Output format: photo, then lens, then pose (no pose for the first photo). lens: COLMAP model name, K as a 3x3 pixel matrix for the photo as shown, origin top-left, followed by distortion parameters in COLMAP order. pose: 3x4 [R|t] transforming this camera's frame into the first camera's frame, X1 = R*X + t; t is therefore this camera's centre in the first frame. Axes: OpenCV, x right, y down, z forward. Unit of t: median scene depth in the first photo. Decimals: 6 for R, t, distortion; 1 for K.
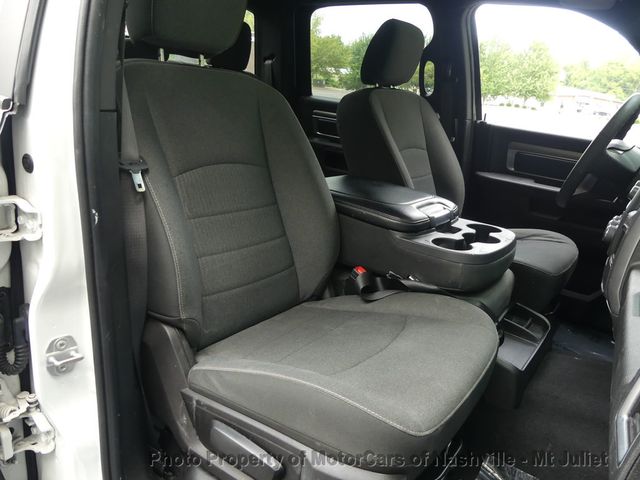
lens RADIAL K [[479.0, 0, 330.9], [0, 479.0, 242.9], [0, 0, 1]] dist [-0.012183, 0.013179]
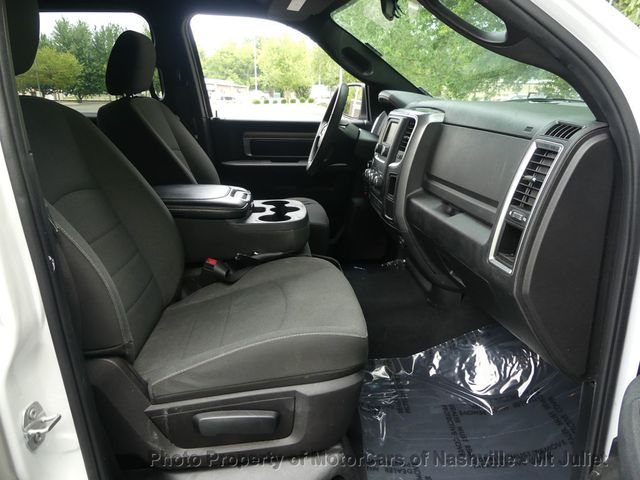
lens RADIAL K [[479.0, 0, 330.9], [0, 479.0, 242.9], [0, 0, 1]] dist [-0.012183, 0.013179]
pose [[0.753513, -0.278904, 0.595341, -0.374644], [0.271253, 0.956774, 0.104907, -0.025106], [-0.598866, 0.082439, 0.796595, -0.060662]]
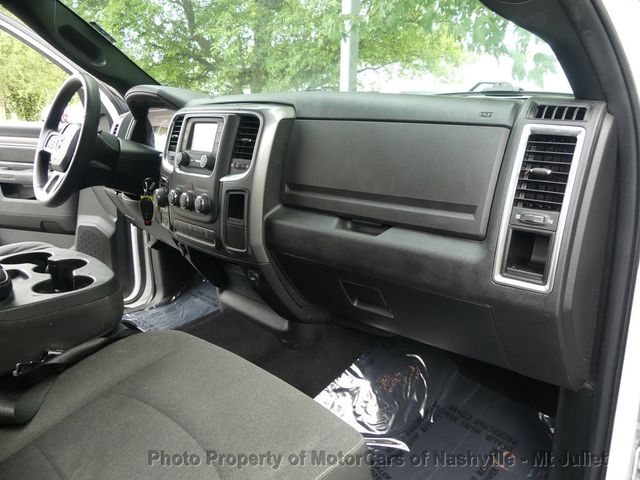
lens RADIAL K [[479.0, 0, 330.9], [0, 479.0, 242.9], [0, 0, 1]] dist [-0.012183, 0.013179]
pose [[0.167781, -0.348418, 0.922201, -0.316140], [0.321259, 0.903720, 0.282988, -0.123668], [-0.932010, 0.248785, 0.263559, 0.395630]]
